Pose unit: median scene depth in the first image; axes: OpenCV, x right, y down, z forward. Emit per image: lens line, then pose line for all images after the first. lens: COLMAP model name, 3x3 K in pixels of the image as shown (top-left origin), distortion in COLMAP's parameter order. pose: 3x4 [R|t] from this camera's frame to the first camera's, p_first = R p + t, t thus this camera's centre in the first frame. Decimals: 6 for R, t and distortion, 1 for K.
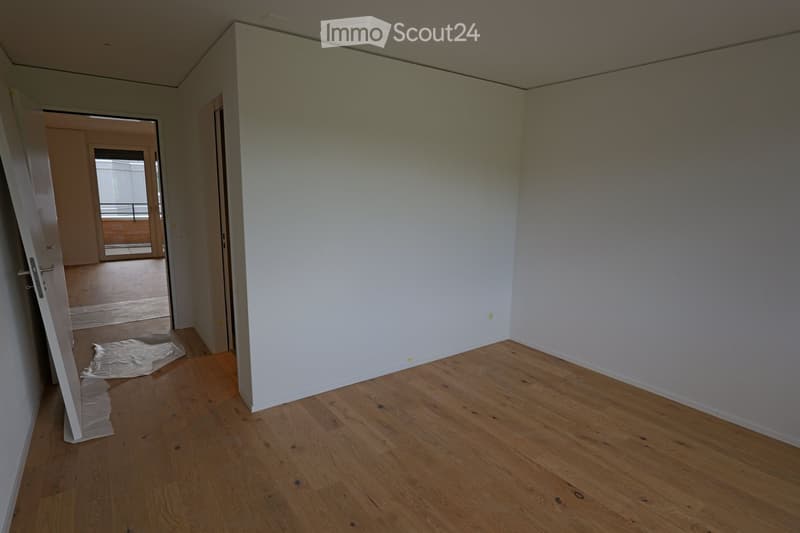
lens RADIAL K [[424.0, 0, 400.0], [0, 424.0, 266.5], [0, 0, 1]] dist [-0.002750, 0.000407]
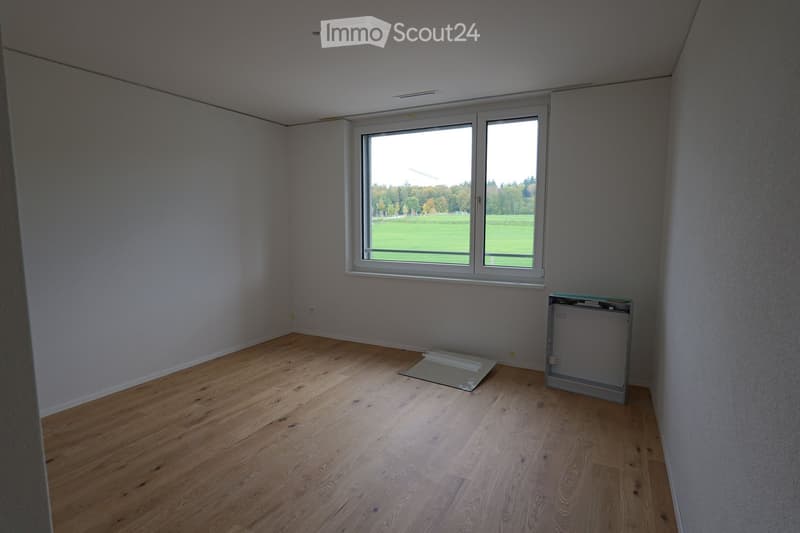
lens RADIAL K [[424.0, 0, 400.0], [0, 424.0, 266.5], [0, 0, 1]] dist [-0.002750, 0.000407]
pose [[-0.459183, -0.113075, 0.881116, -0.731220], [0.154473, 0.966592, 0.204546, -0.125243], [-0.874808, 0.230032, -0.426375, 0.933905]]
